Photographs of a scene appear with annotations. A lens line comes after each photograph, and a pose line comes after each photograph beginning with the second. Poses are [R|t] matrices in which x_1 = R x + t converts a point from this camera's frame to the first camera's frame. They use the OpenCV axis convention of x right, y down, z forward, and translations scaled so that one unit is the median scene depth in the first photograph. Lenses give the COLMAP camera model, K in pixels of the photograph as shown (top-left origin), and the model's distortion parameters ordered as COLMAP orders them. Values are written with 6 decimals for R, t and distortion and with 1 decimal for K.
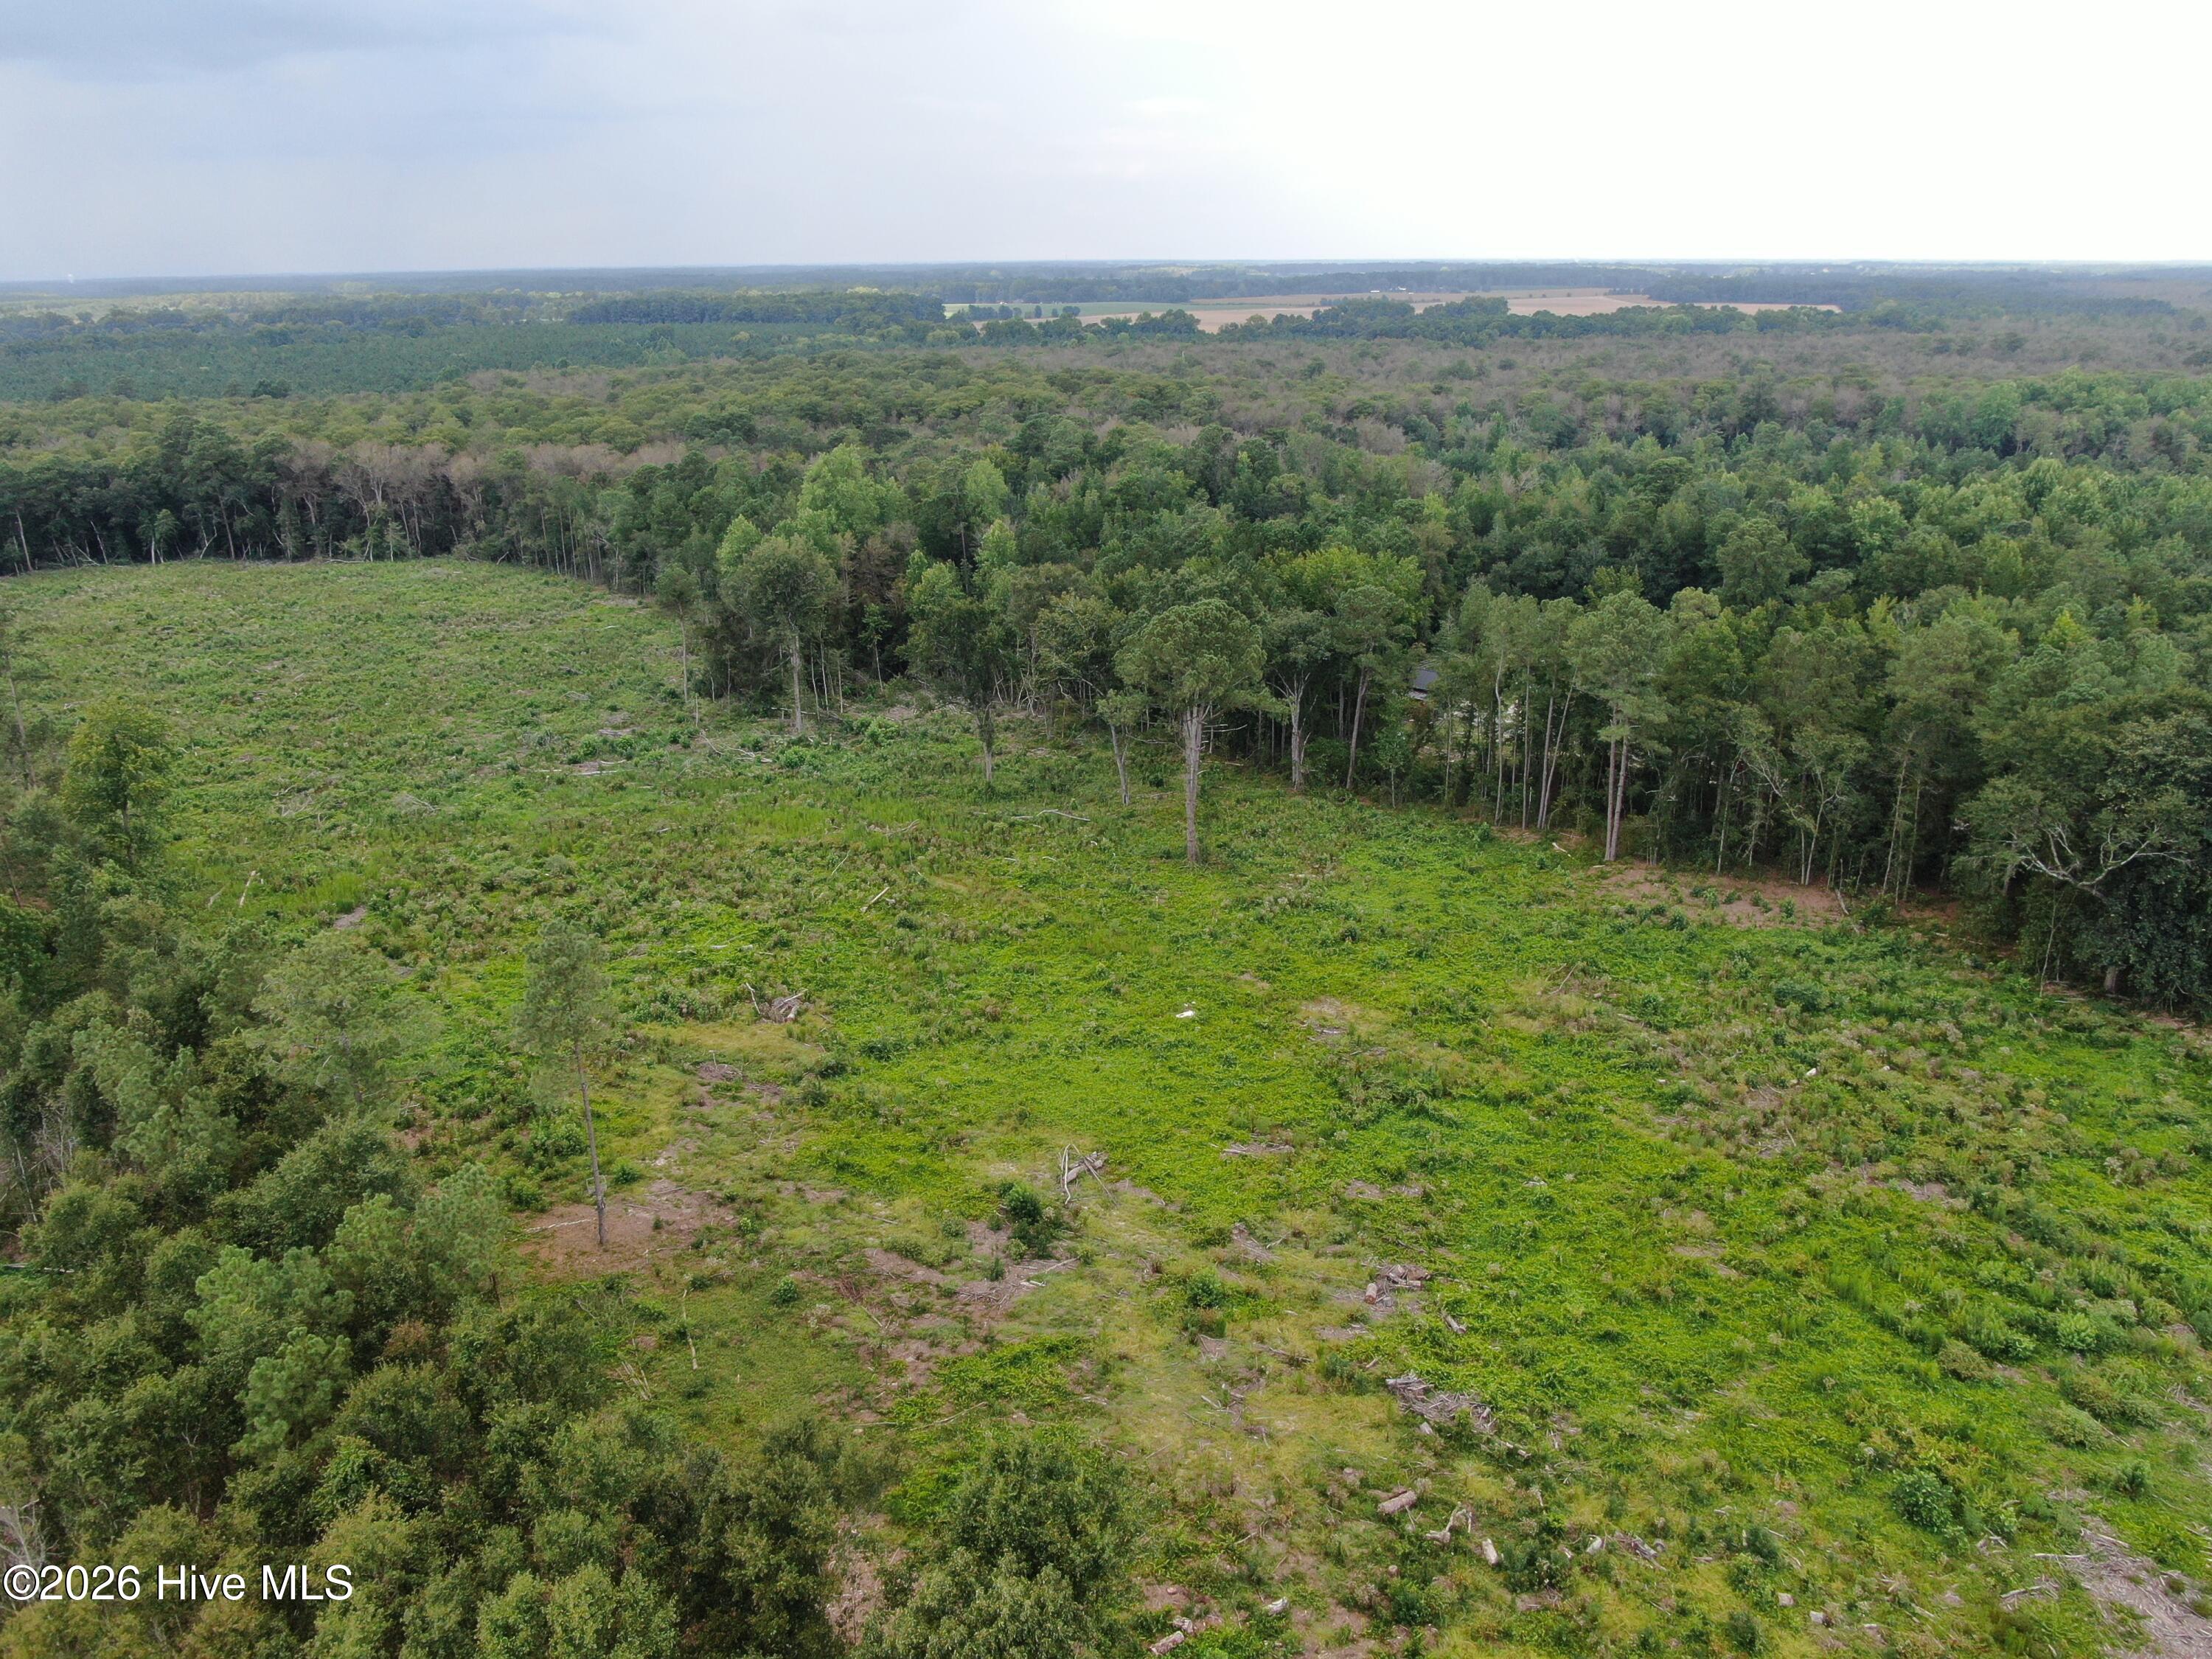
lens RADIAL K [[1605.2, 0, 1102.0], [0, 1605.2, 832.4], [0, 0, 1]] dist [-0.021985, 0.016342]
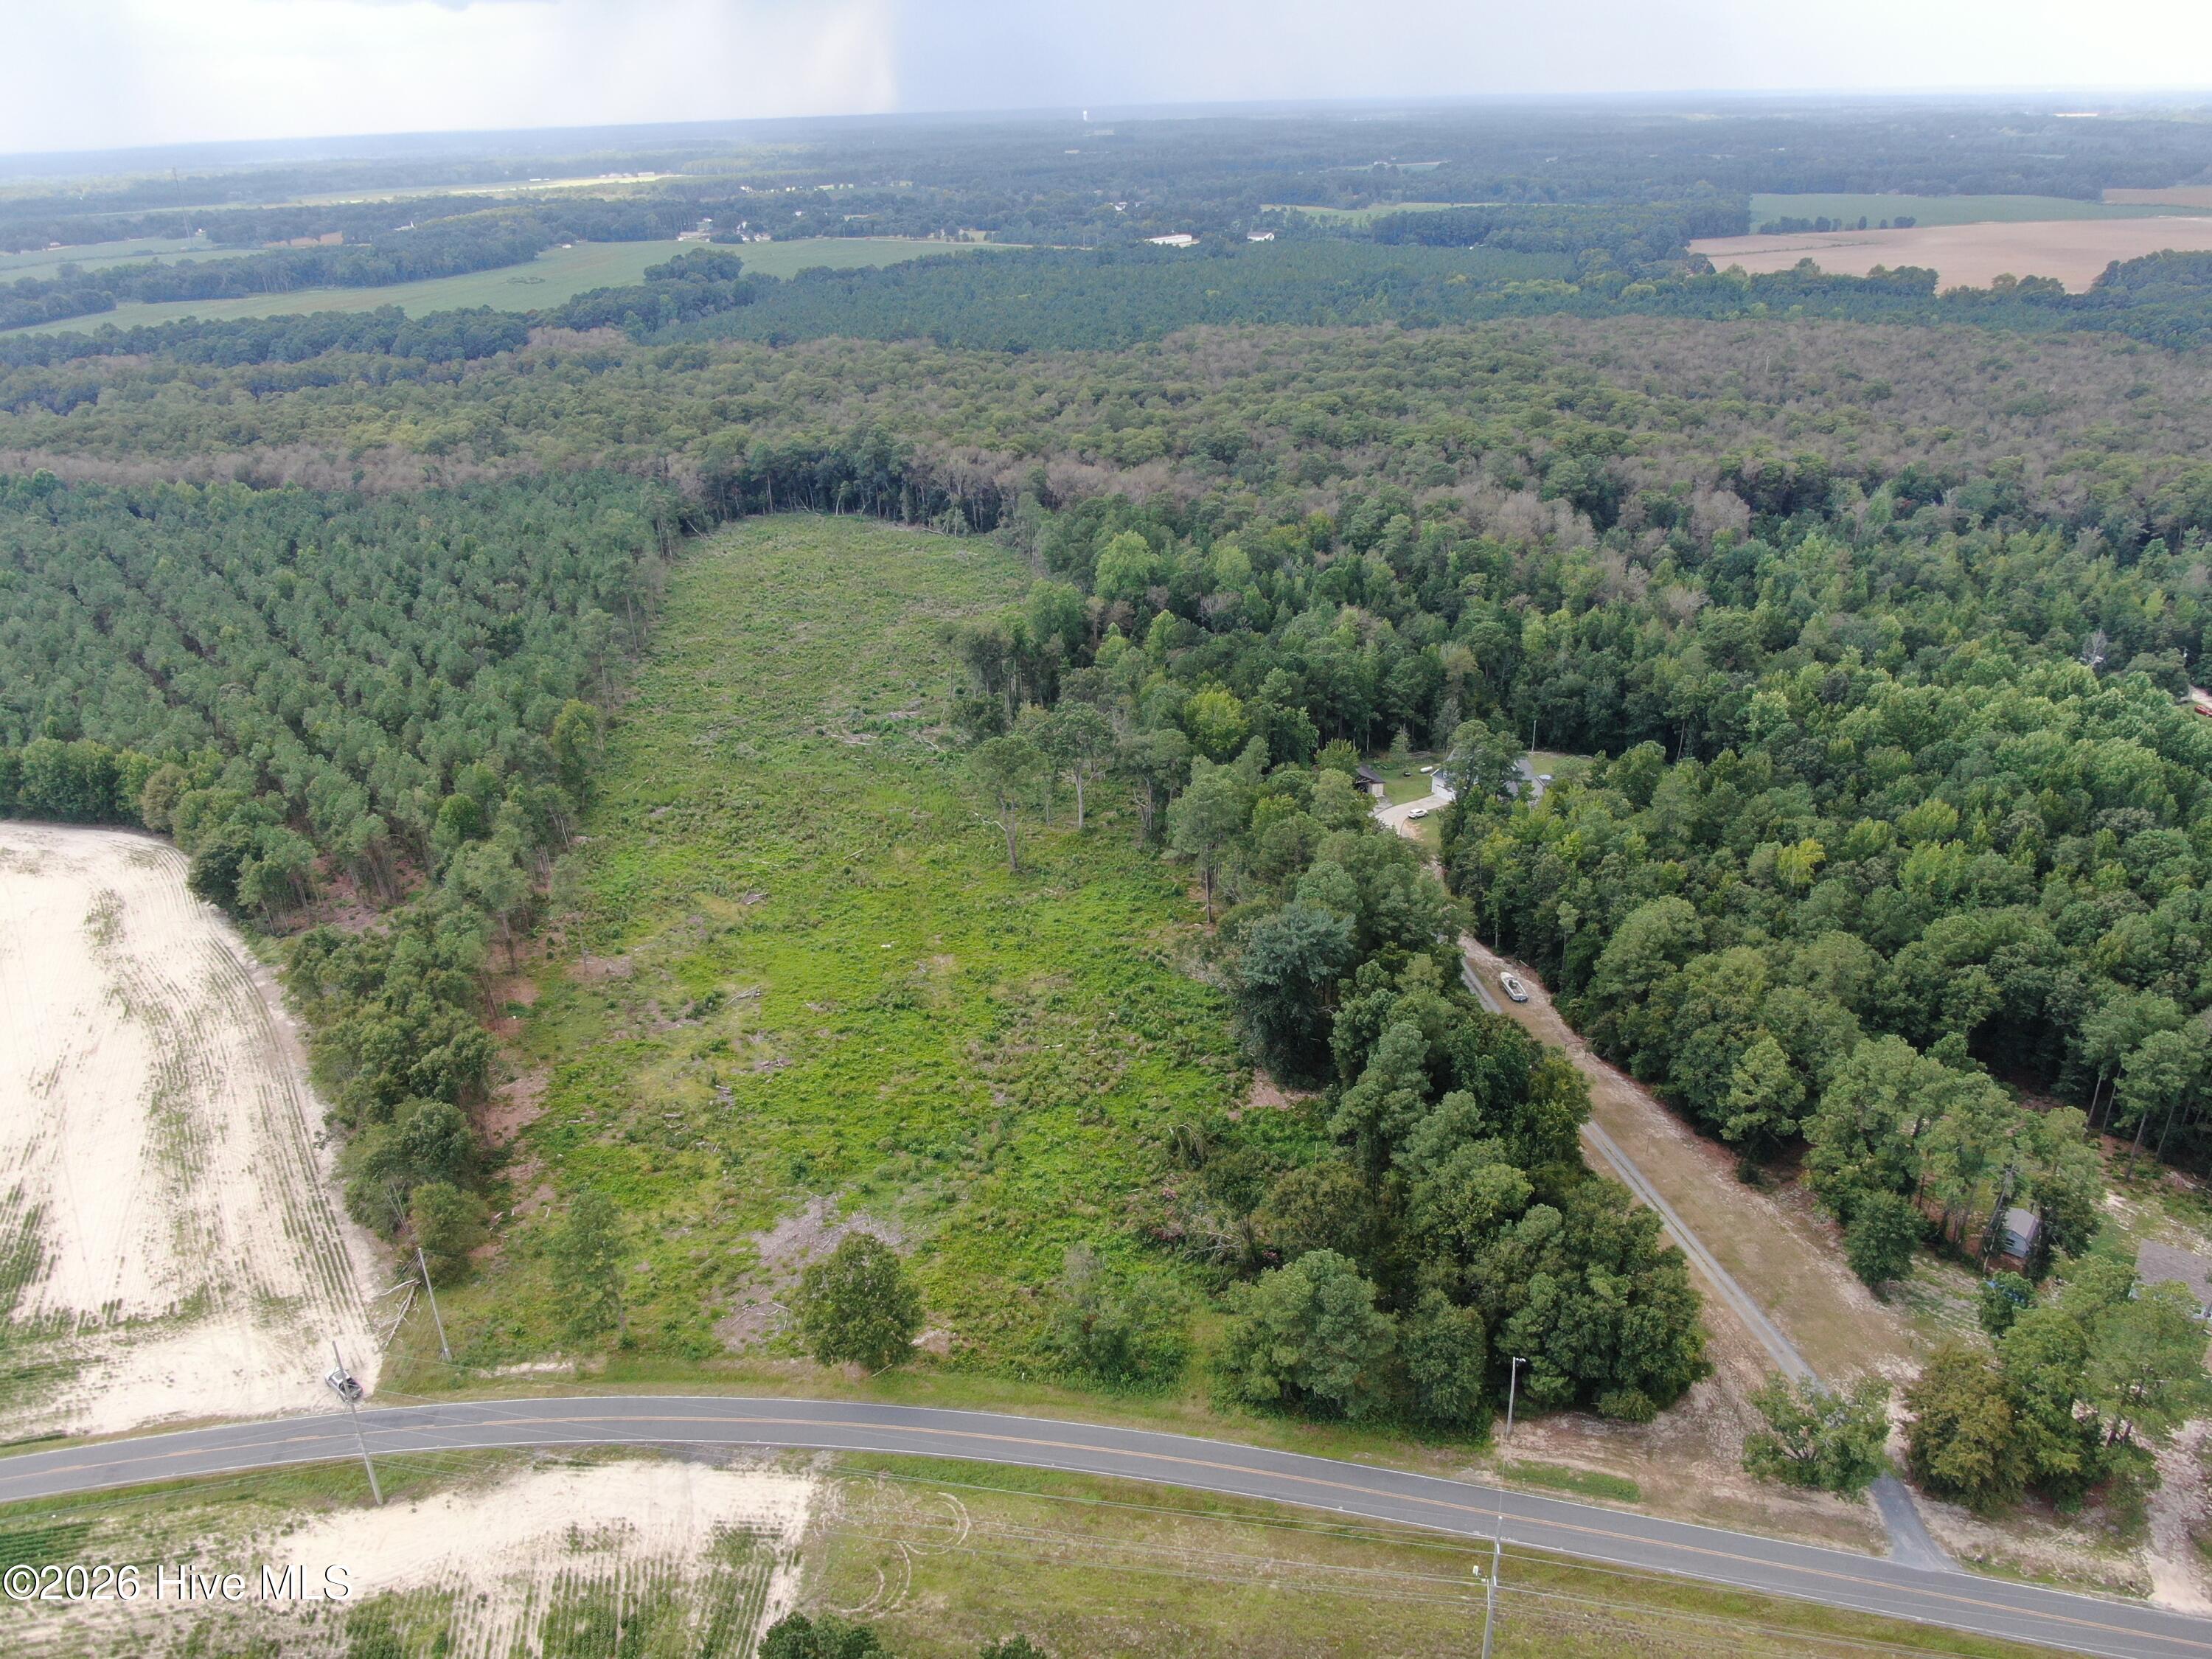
lens RADIAL K [[1605.2, 0, 1118.3], [0, 1605.2, 830.2], [0, 0, 1]] dist [-0.021985, 0.016342]
pose [[0.856546, 0.219706, -0.466967, 1.226329], [-0.176504, 0.975001, 0.134977, -0.362886], [0.484948, -0.033192, 0.873913, -0.664357]]
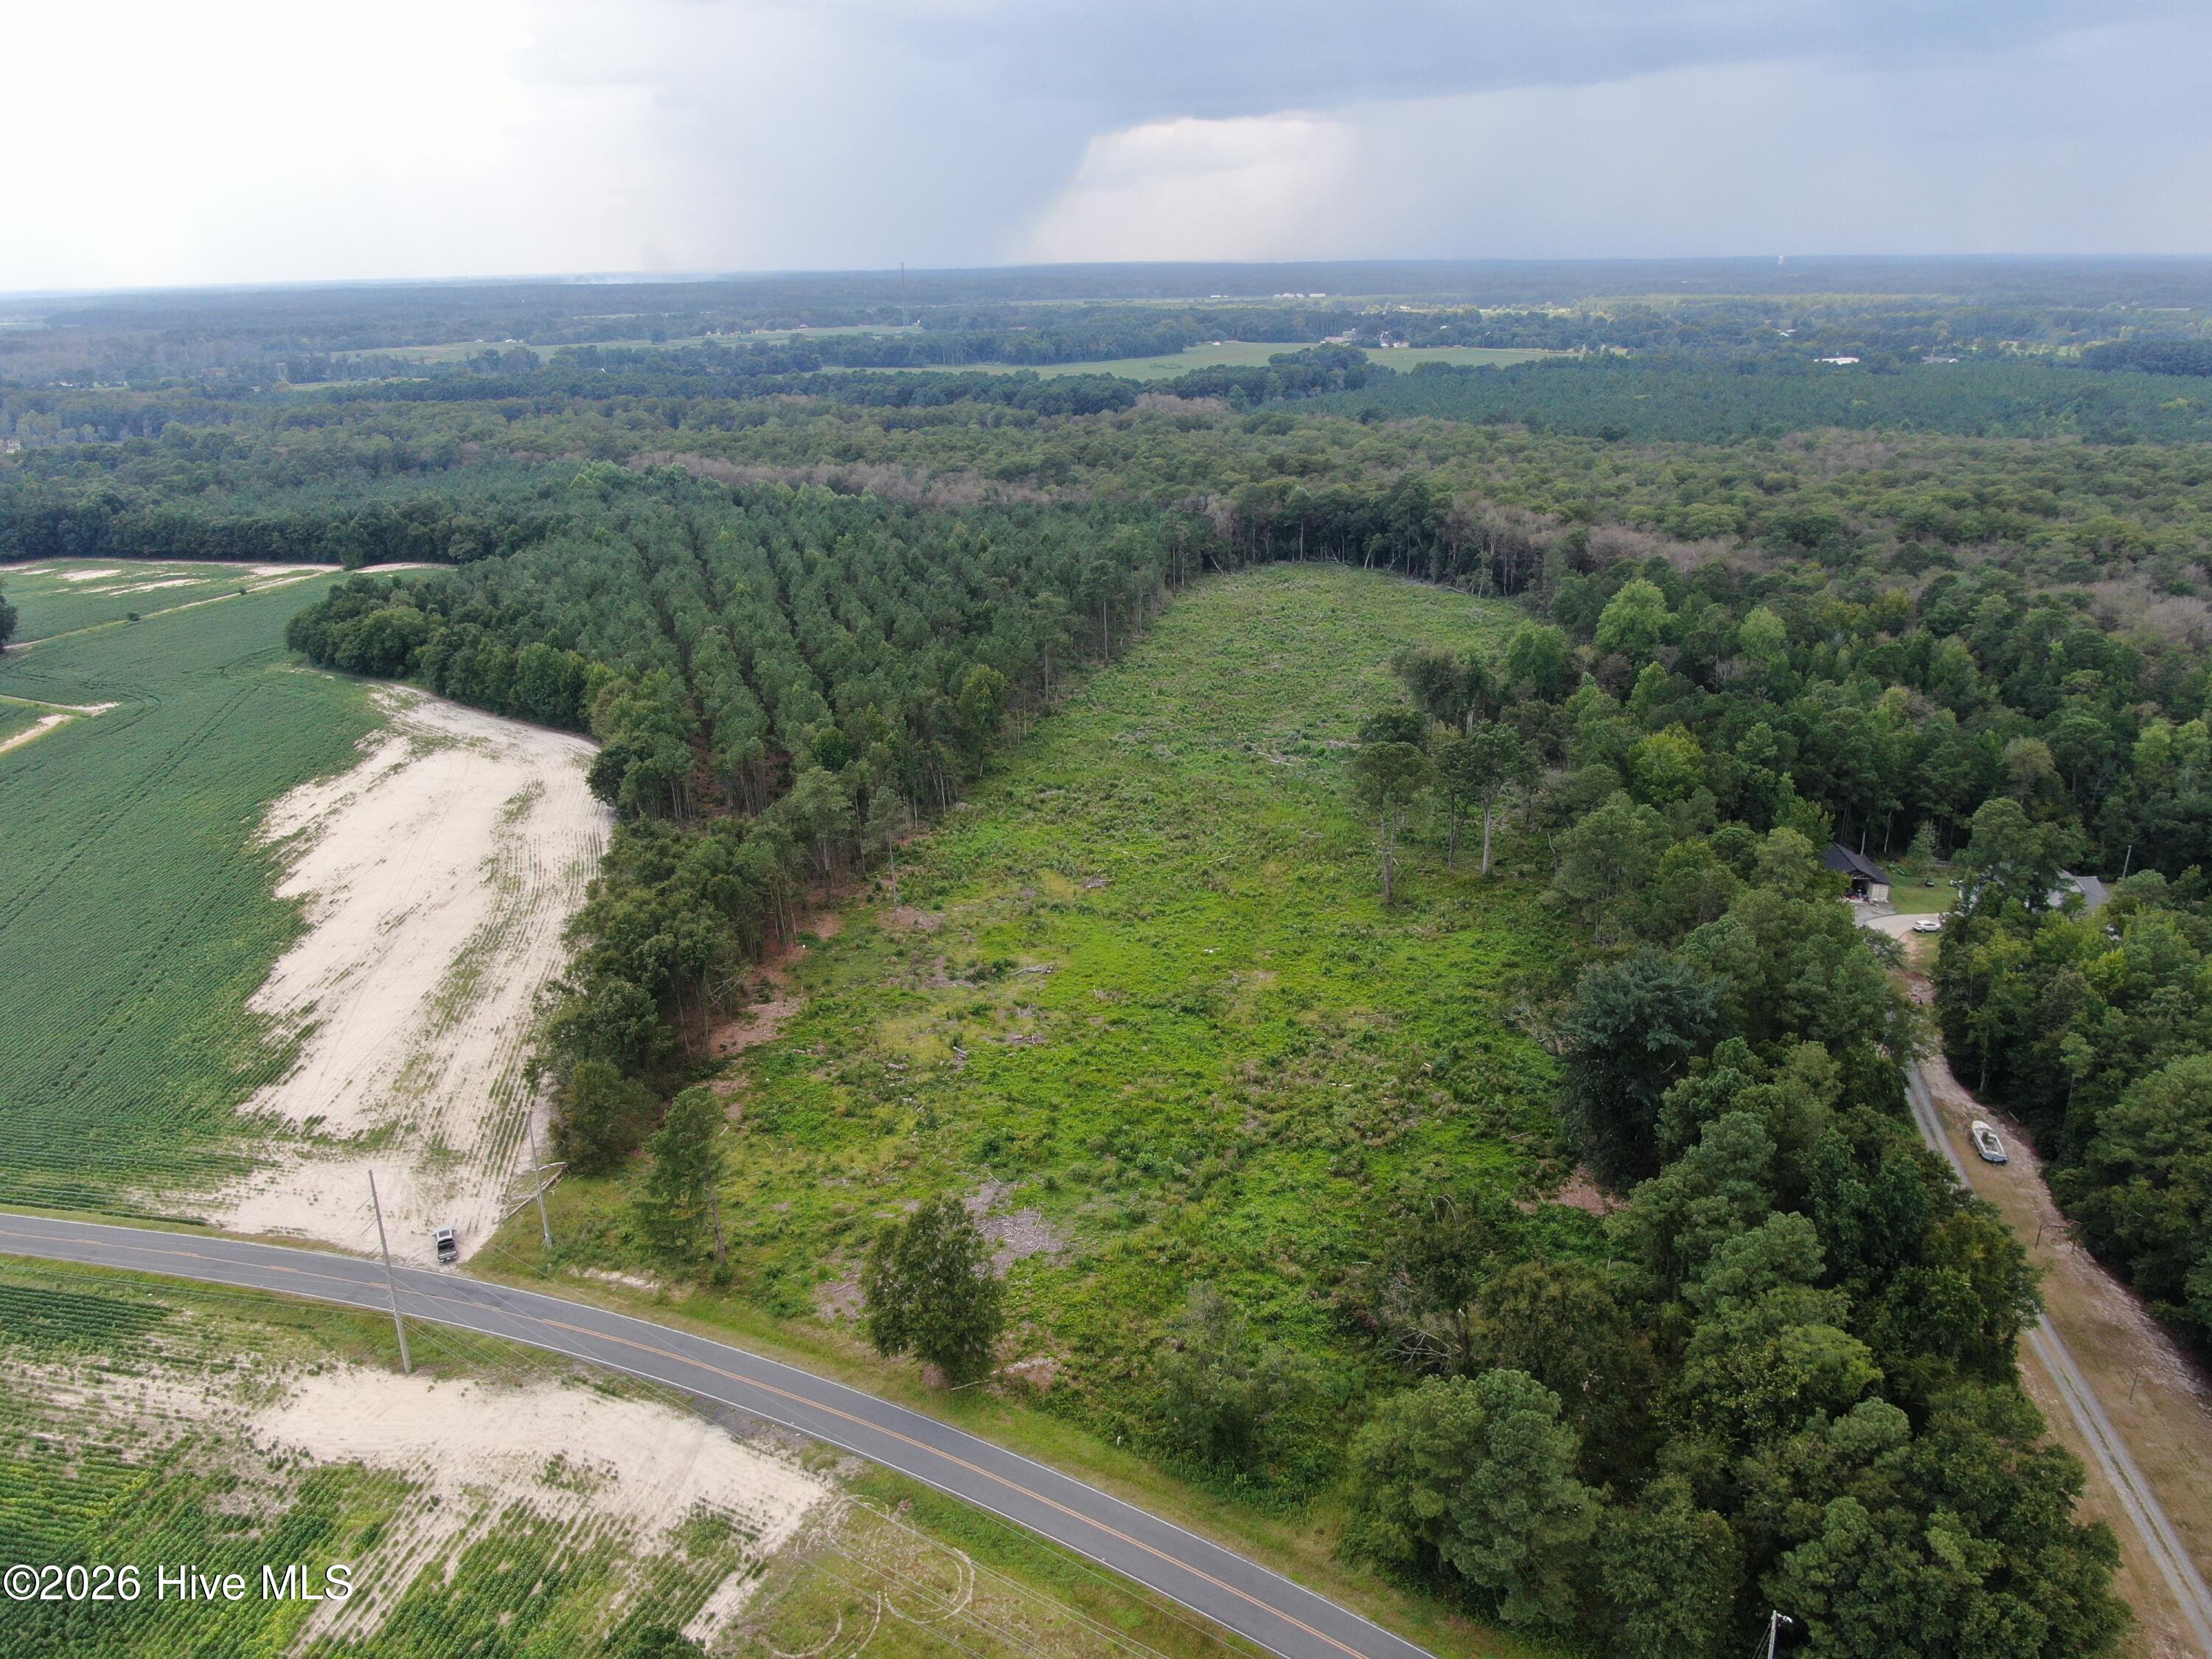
lens RADIAL K [[1605.2, 0, 1111.9], [0, 1605.2, 809.3], [0, 0, 1]] dist [-0.021985, 0.016342]
pose [[0.588198, 0.282669, -0.757708, 1.300234], [-0.283707, 0.949505, 0.133982, -0.250526], [0.757320, 0.136159, 0.638692, -0.274297]]
